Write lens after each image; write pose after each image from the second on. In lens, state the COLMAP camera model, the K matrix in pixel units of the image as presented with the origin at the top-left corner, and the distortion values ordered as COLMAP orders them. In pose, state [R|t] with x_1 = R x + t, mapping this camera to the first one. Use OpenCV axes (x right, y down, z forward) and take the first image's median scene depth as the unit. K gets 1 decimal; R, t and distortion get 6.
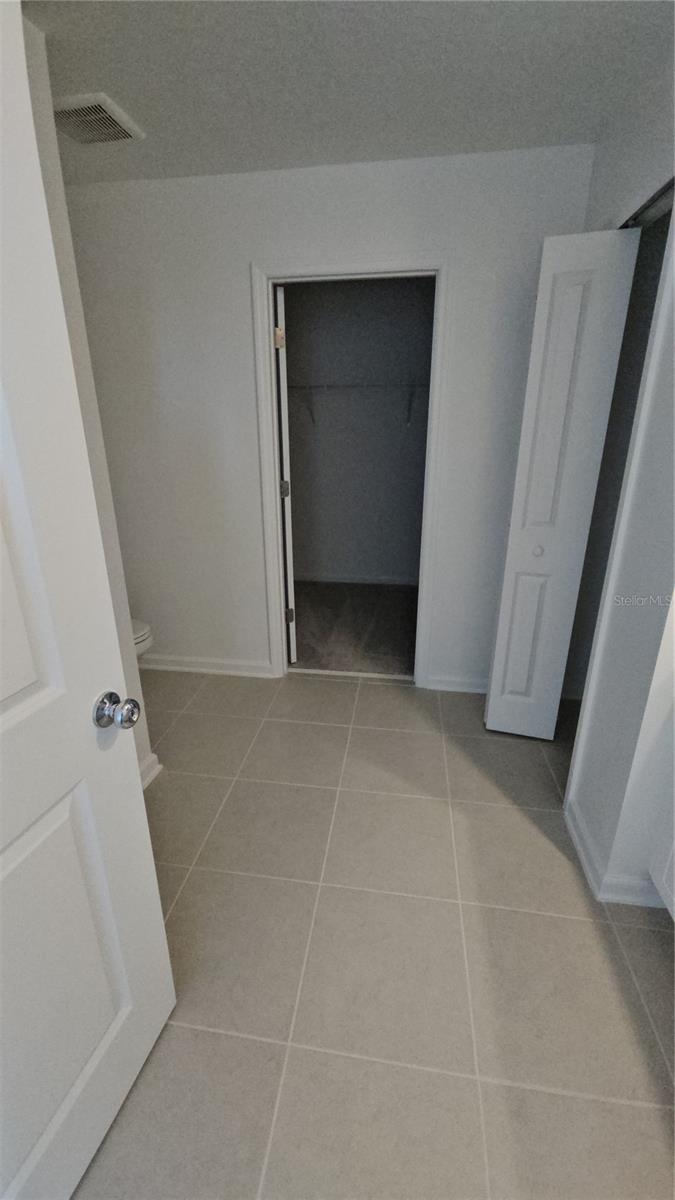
lens RADIAL K [[492.8, 0, 336.2], [0, 492.8, 593.7], [0, 0, 1]] dist [-0.002183, -0.000275]
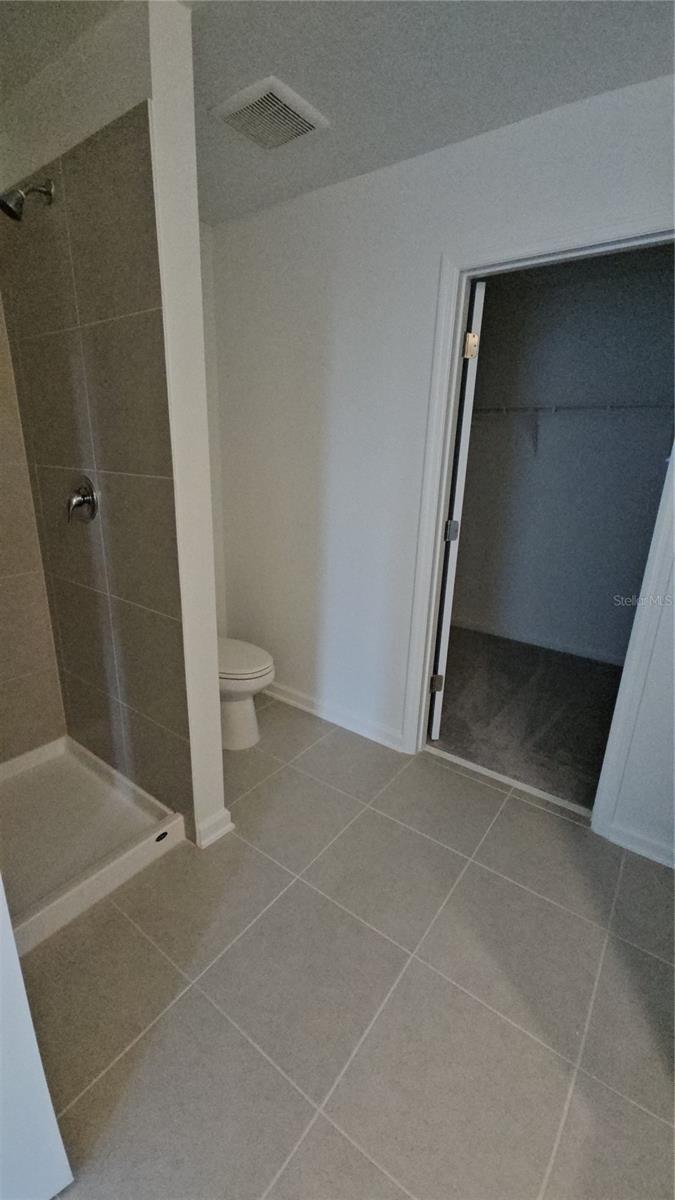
lens RADIAL K [[492.8, 0, 336.2], [0, 492.8, 593.7], [0, 0, 1]] dist [-0.002183, -0.000275]
pose [[0.880545, 0.161864, -0.445468, 0.112060], [-0.186691, 0.982344, -0.012085, -0.067839], [0.435646, 0.093806, 0.895217, 0.216246]]
